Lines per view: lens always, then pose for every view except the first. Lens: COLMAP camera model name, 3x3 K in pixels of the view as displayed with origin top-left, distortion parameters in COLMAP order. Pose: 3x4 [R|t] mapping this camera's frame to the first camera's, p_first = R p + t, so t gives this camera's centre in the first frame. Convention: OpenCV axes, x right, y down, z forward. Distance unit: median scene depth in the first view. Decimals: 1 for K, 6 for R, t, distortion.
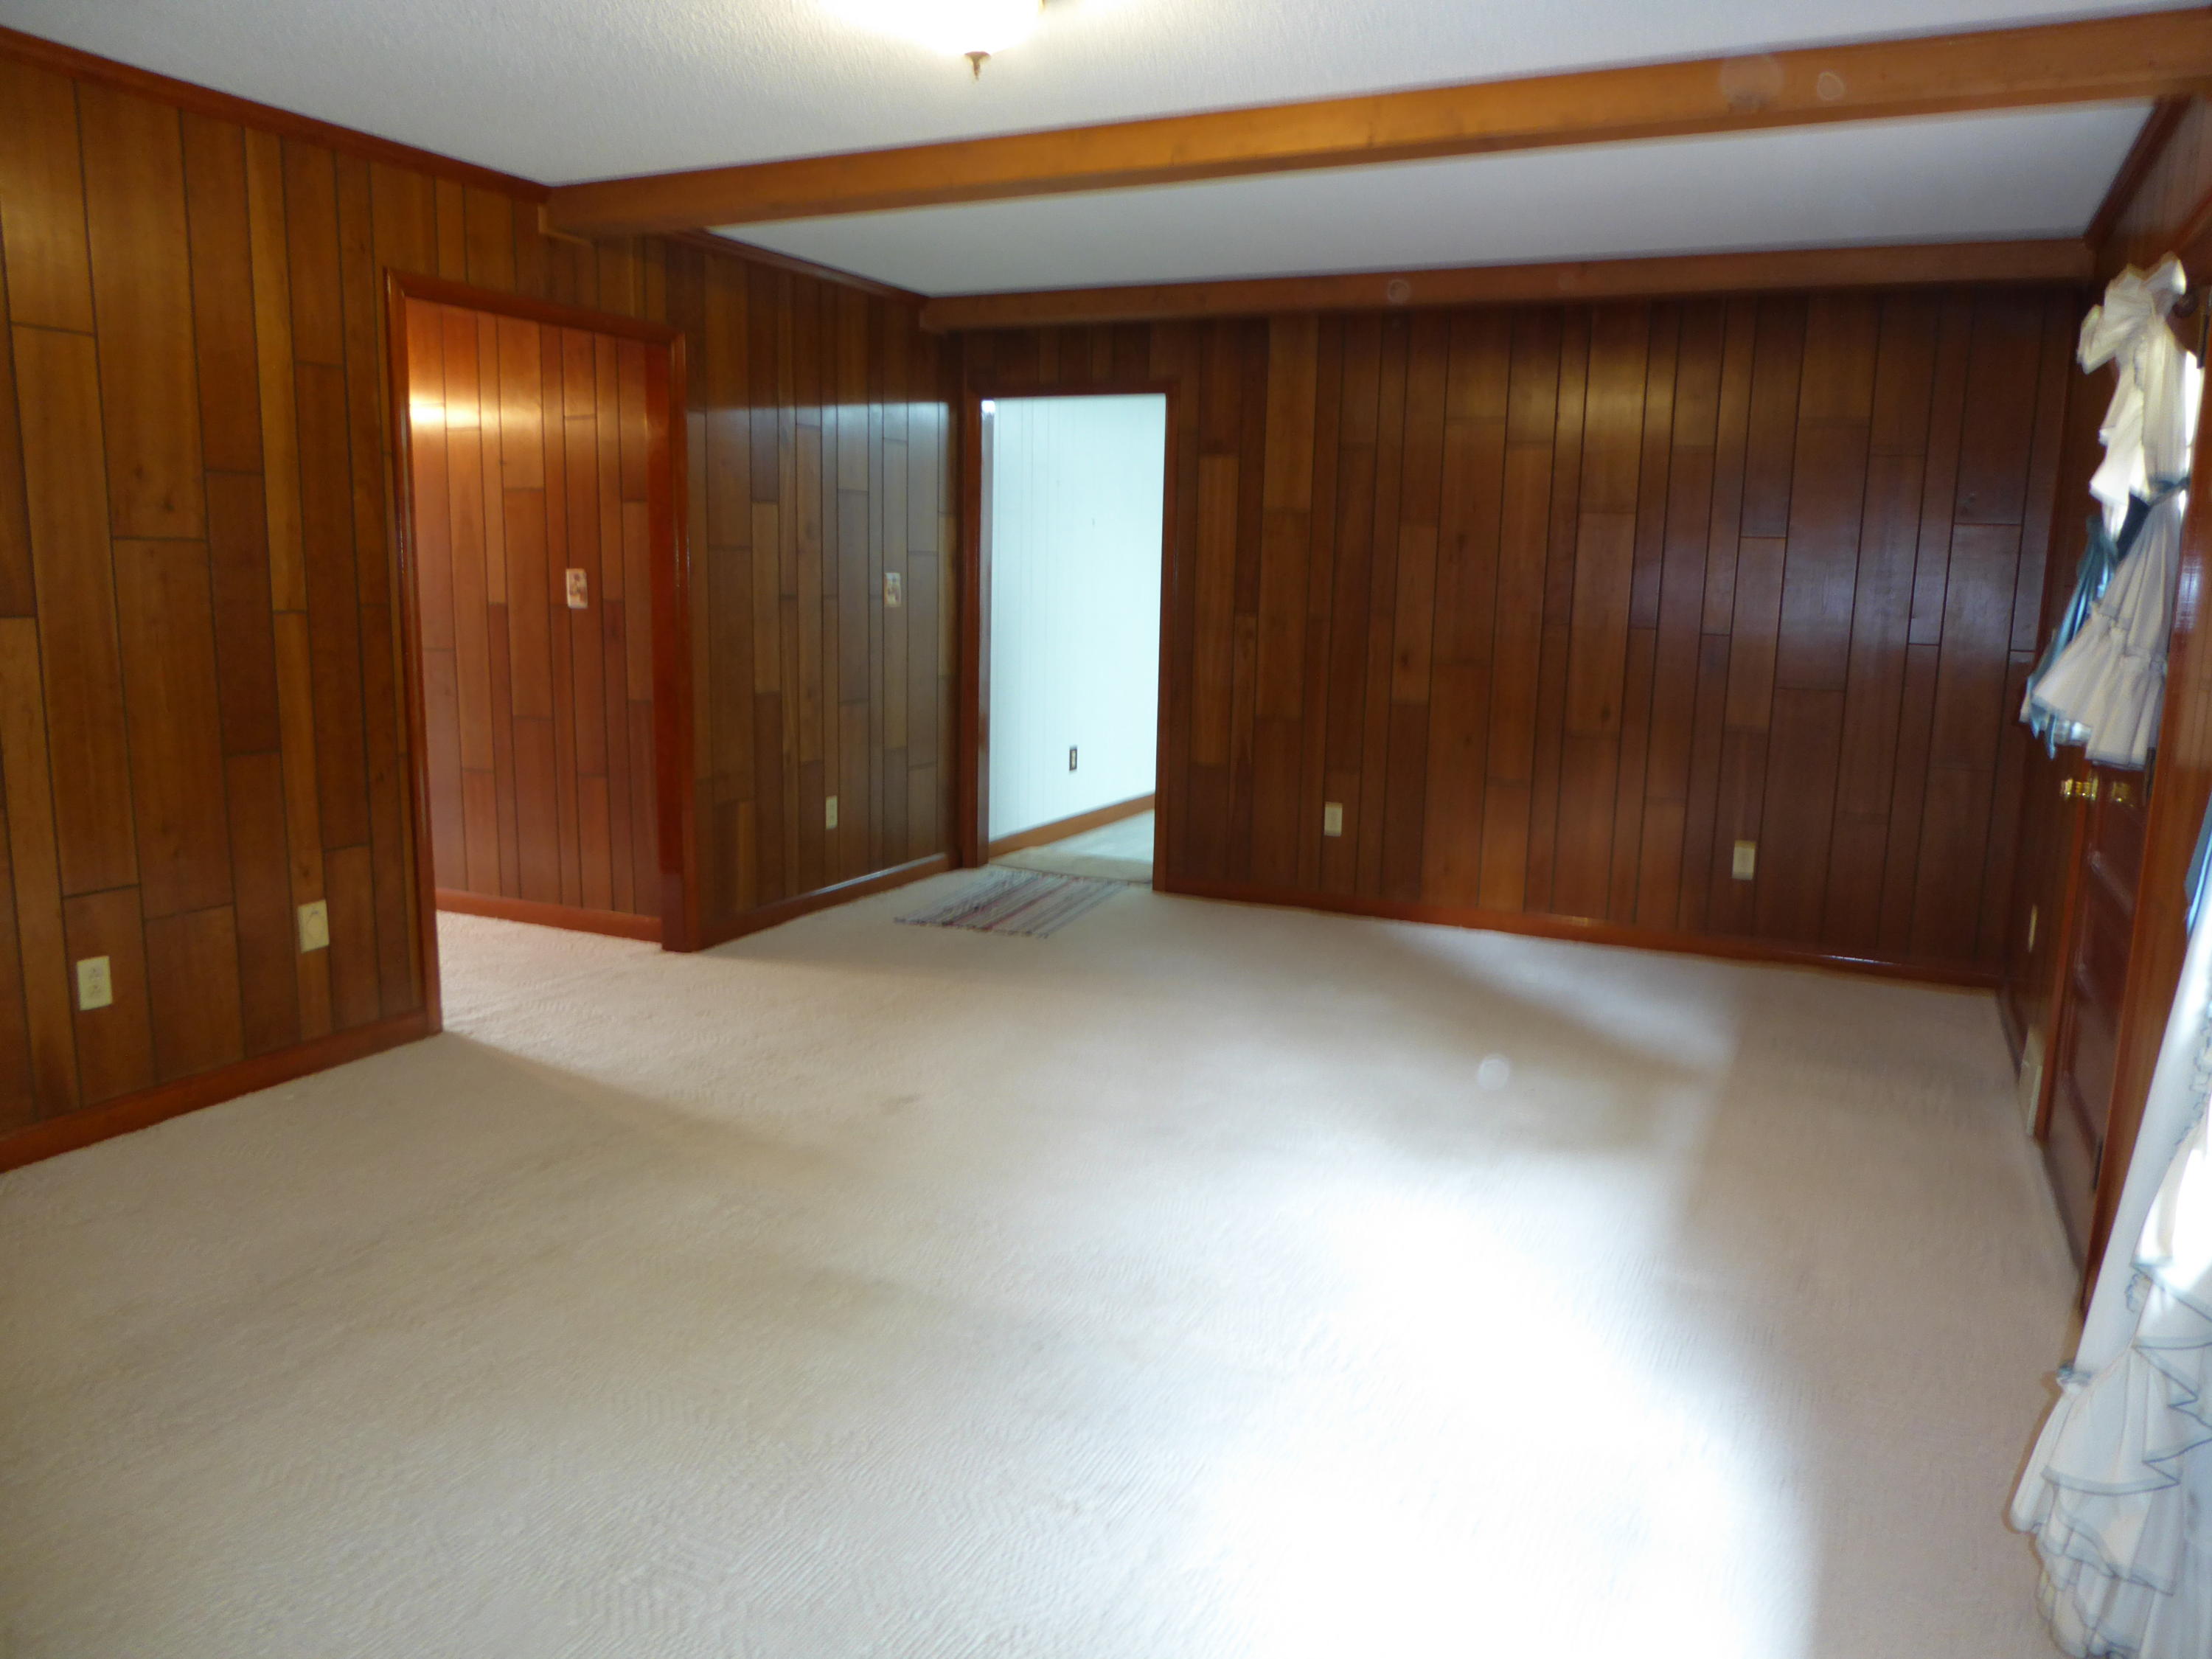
lens RADIAL K [[1582.8, 0, 1117.3], [0, 1582.8, 838.2], [0, 0, 1]] dist [-0.018961, 0.006461]
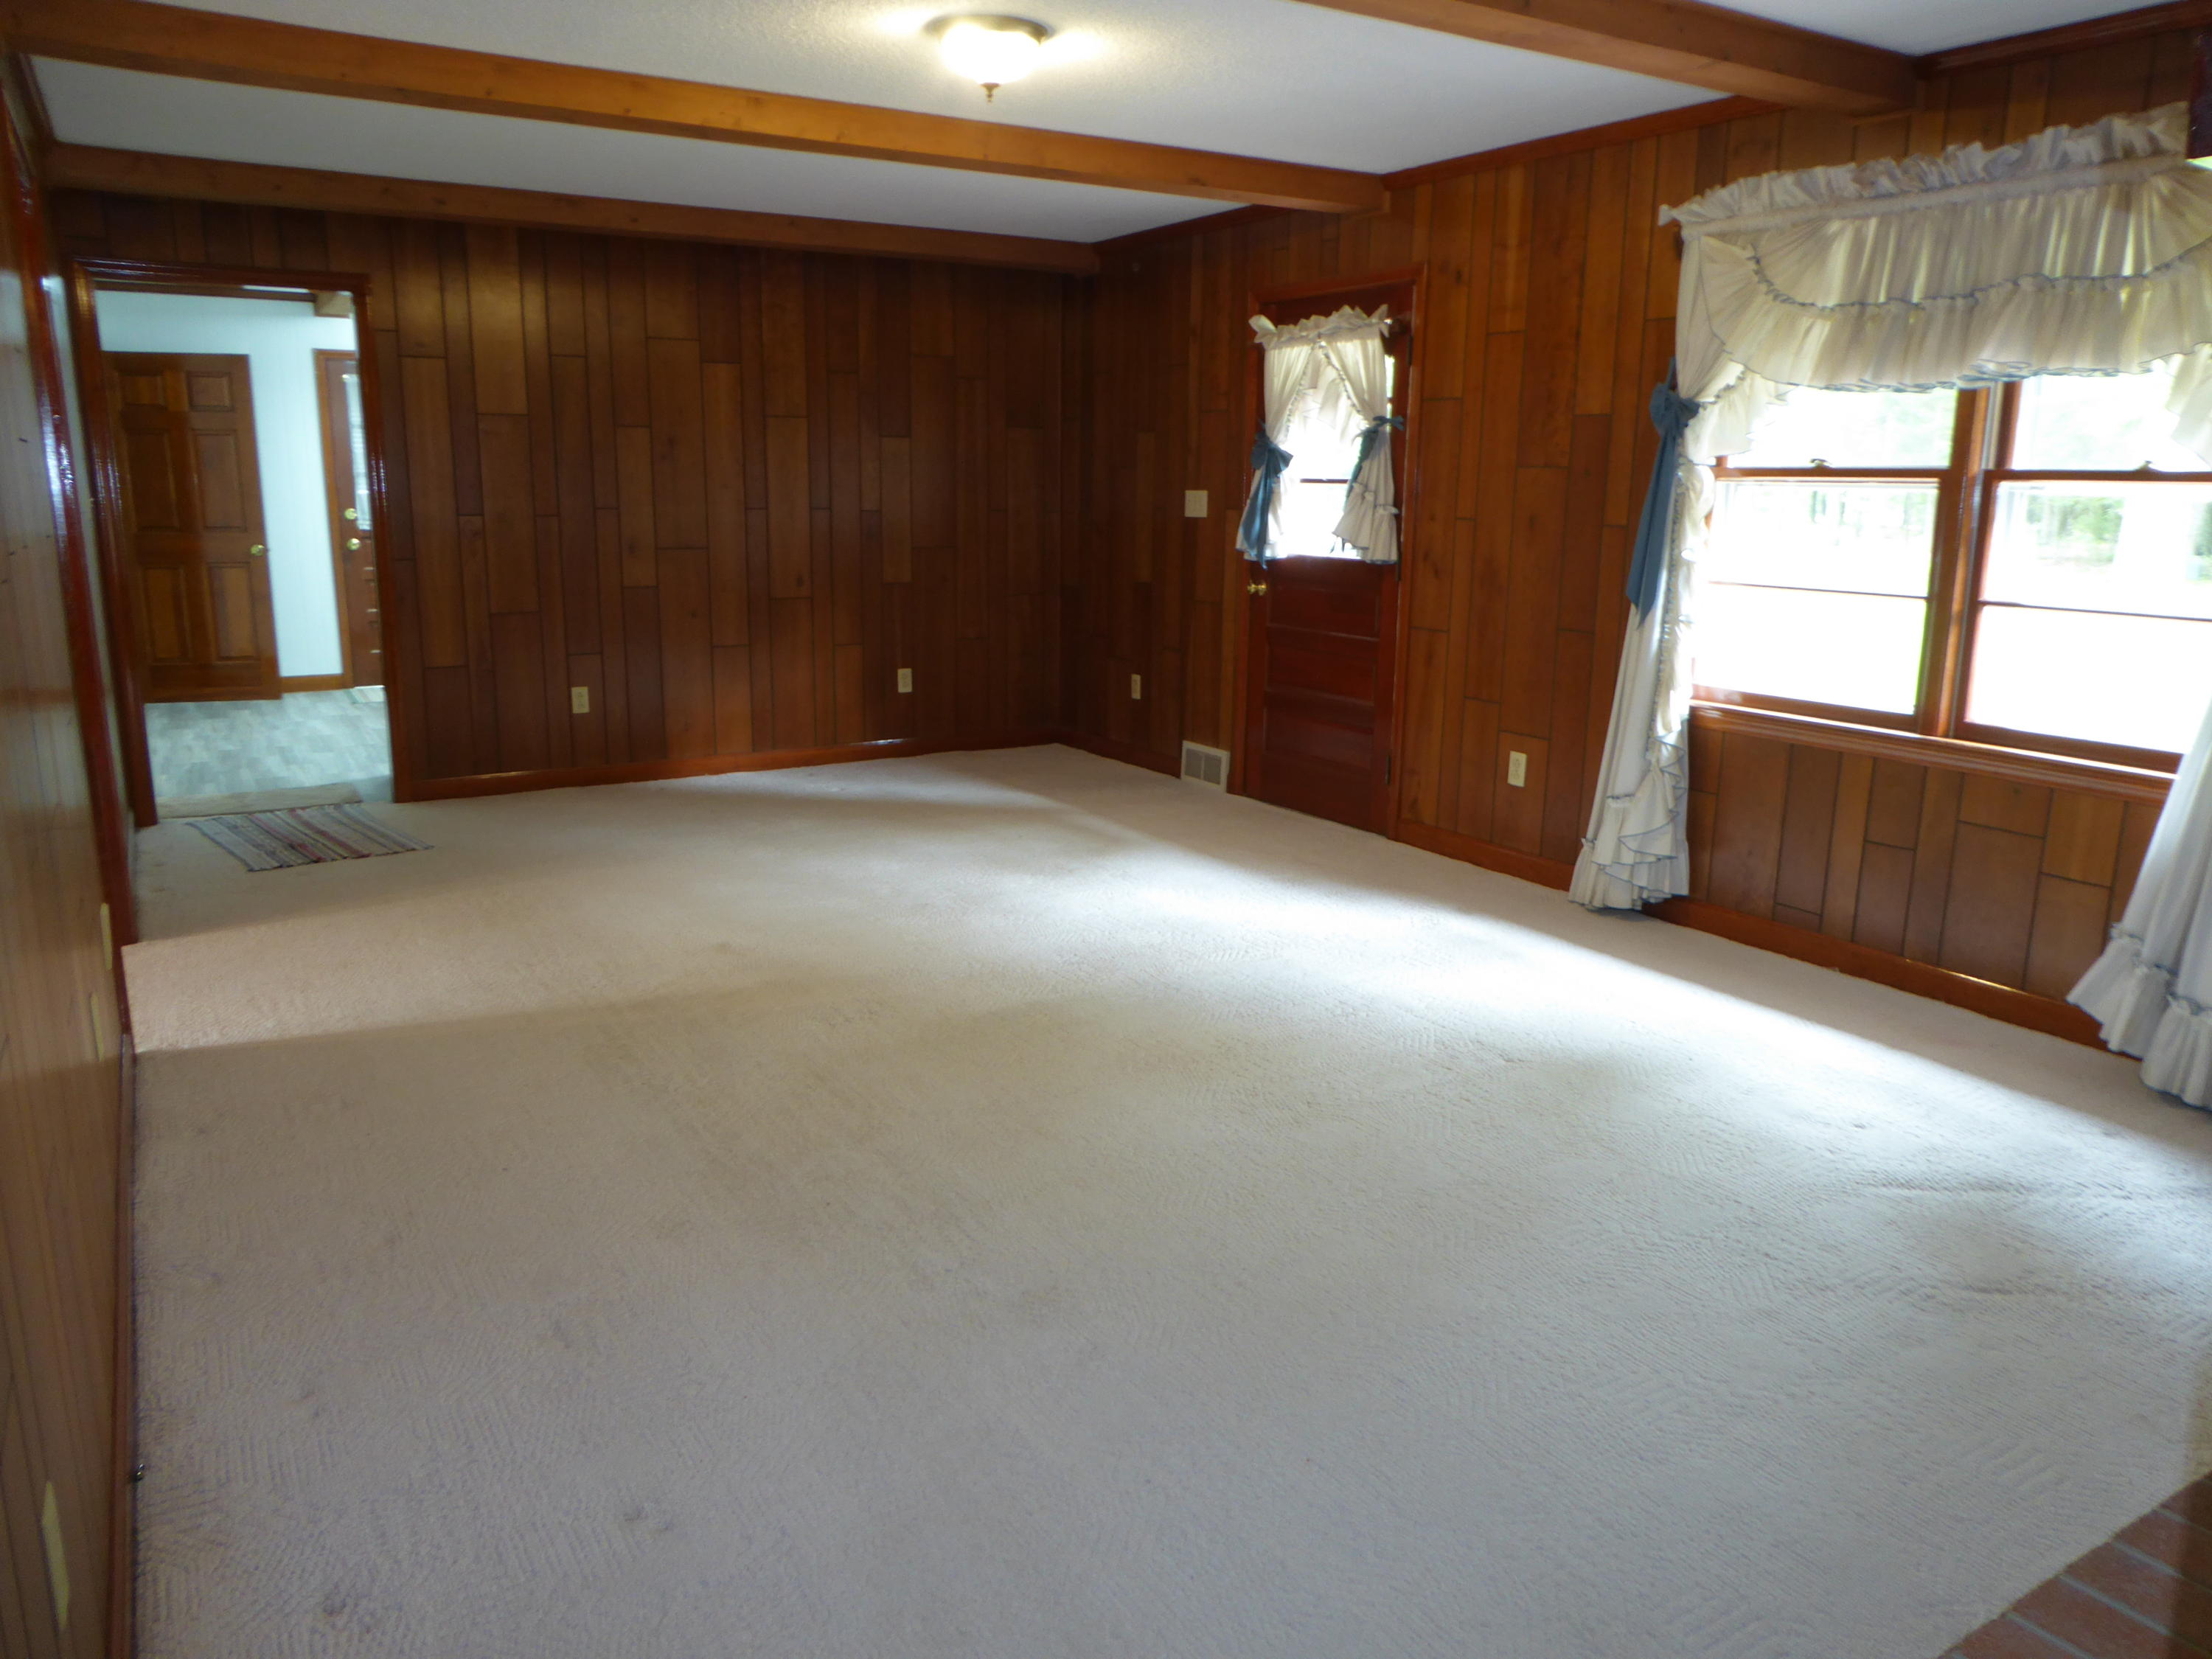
lens RADIAL K [[1582.8, 0, 1120.9], [0, 1582.8, 822.4], [0, 0, 1]] dist [-0.018961, 0.006461]
pose [[0.538858, -0.194694, 0.819589, -0.872347], [0.147934, 0.979676, 0.135461, -0.032087], [-0.829306, 0.048252, 0.556708, 0.130595]]
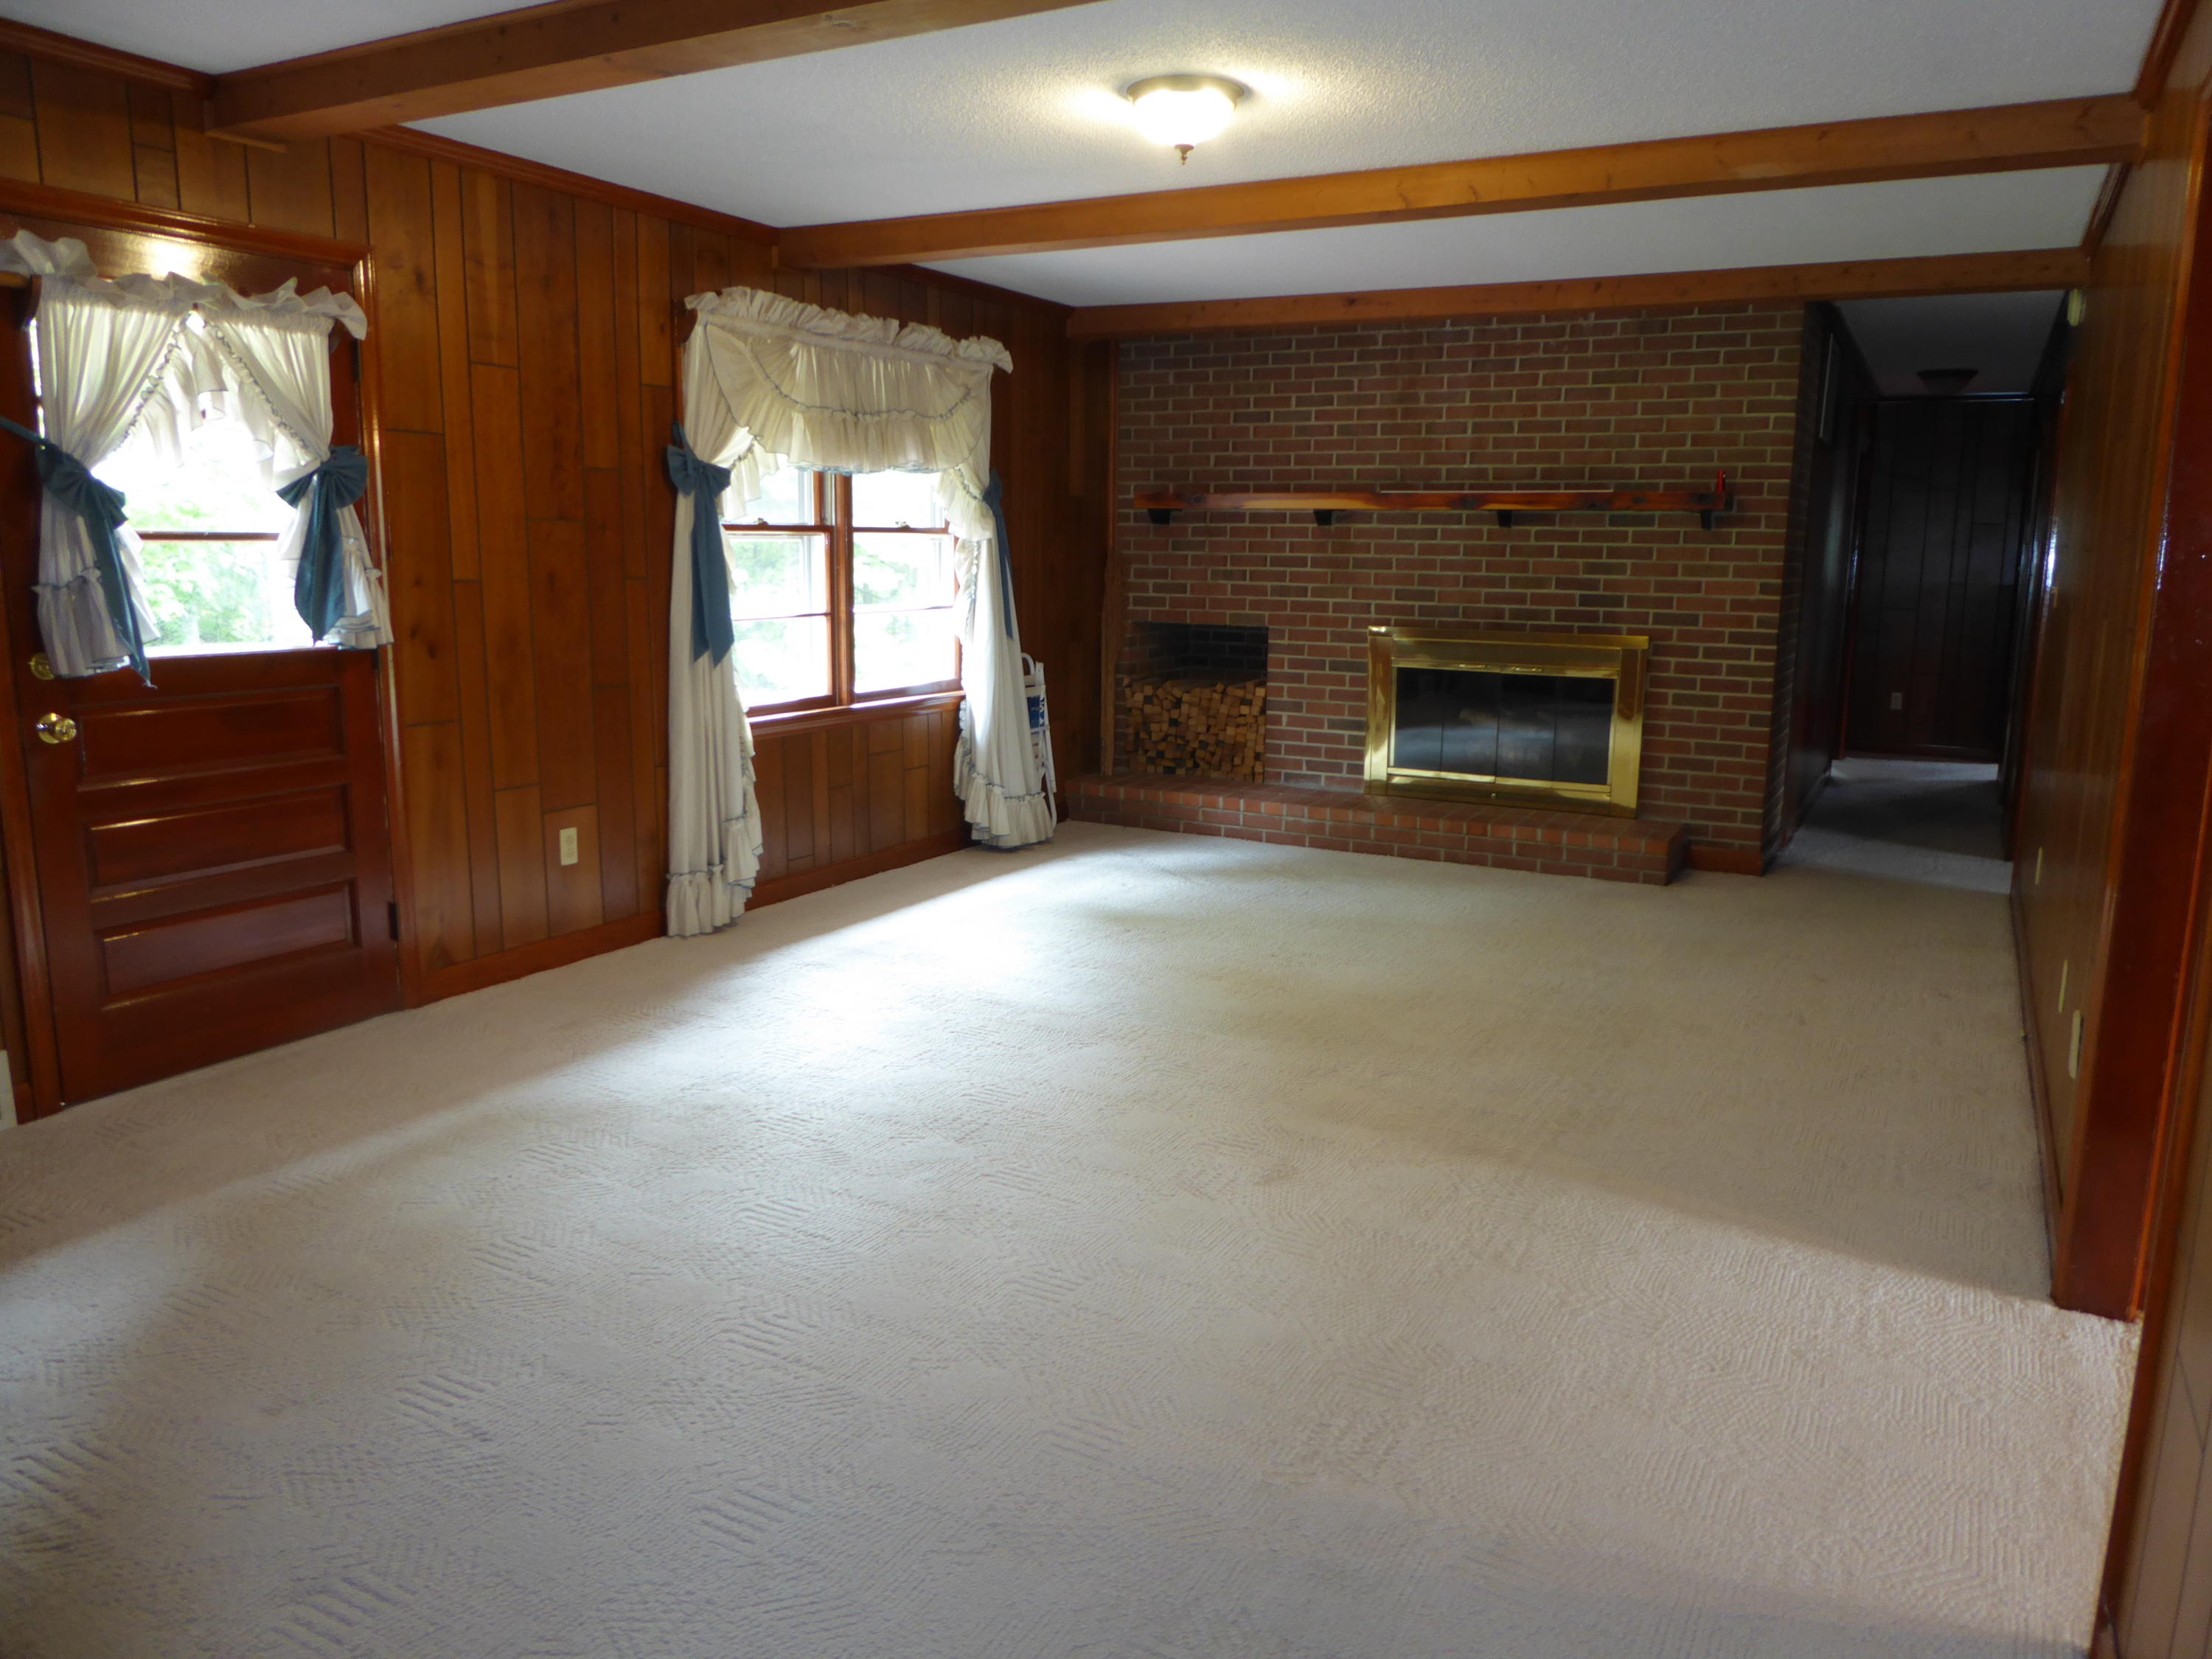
lens RADIAL K [[1582.8, 0, 1121.3], [0, 1582.8, 829.6], [0, 0, 1]] dist [-0.018961, 0.006461]
pose [[-0.998231, -0.043832, 0.040173, -0.077580], [-0.027017, 0.936276, 0.350226, -0.295260], [-0.052964, 0.348521, -0.935803, 1.690979]]
